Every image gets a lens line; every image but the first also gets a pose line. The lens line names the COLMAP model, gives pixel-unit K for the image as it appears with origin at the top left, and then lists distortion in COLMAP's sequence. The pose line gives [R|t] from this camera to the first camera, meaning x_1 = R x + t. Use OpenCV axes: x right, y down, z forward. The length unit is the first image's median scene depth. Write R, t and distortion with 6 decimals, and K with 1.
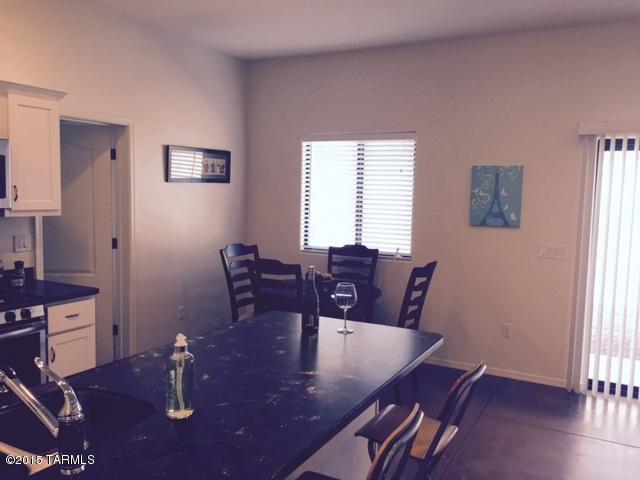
lens RADIAL K [[551.9, 0, 320.0], [0, 551.9, 240.0], [0, 0, 1]] dist [0.081402, -0.118334]
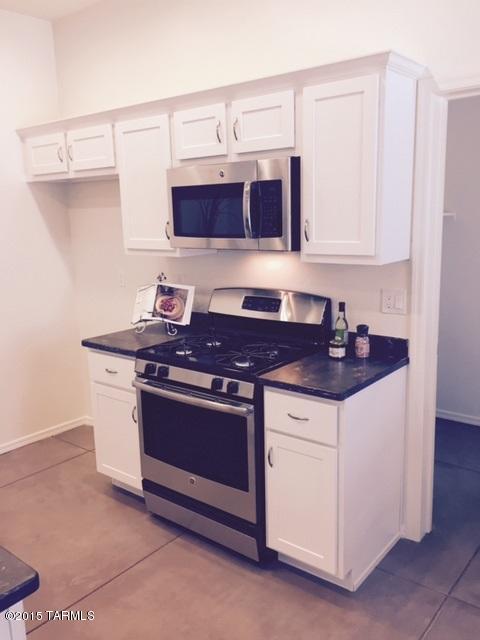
lens RADIAL K [[551.9, 0, 240.0], [0, 551.9, 320.0], [0, 0, 1]] dist [0.081402, -0.118334]
pose [[-0.185945, 0.168775, -0.967956, 0.138883], [-0.065771, 0.980789, 0.183647, -0.069525], [0.980356, 0.097812, -0.171272, 0.762242]]
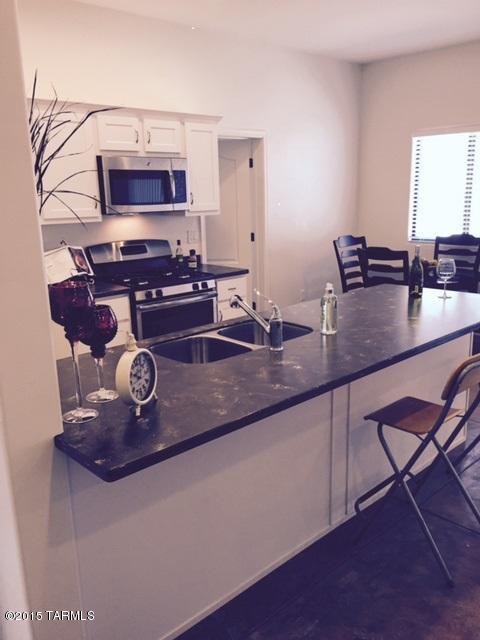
lens RADIAL K [[551.9, 0, 240.0], [0, 551.9, 320.0], [0, 0, 1]] dist [0.081402, -0.118334]
pose [[0.947731, 0.027659, -0.317870, 0.004703], [0.018115, 0.989965, 0.140149, 0.016567], [0.318557, -0.138582, 0.937719, -0.199365]]
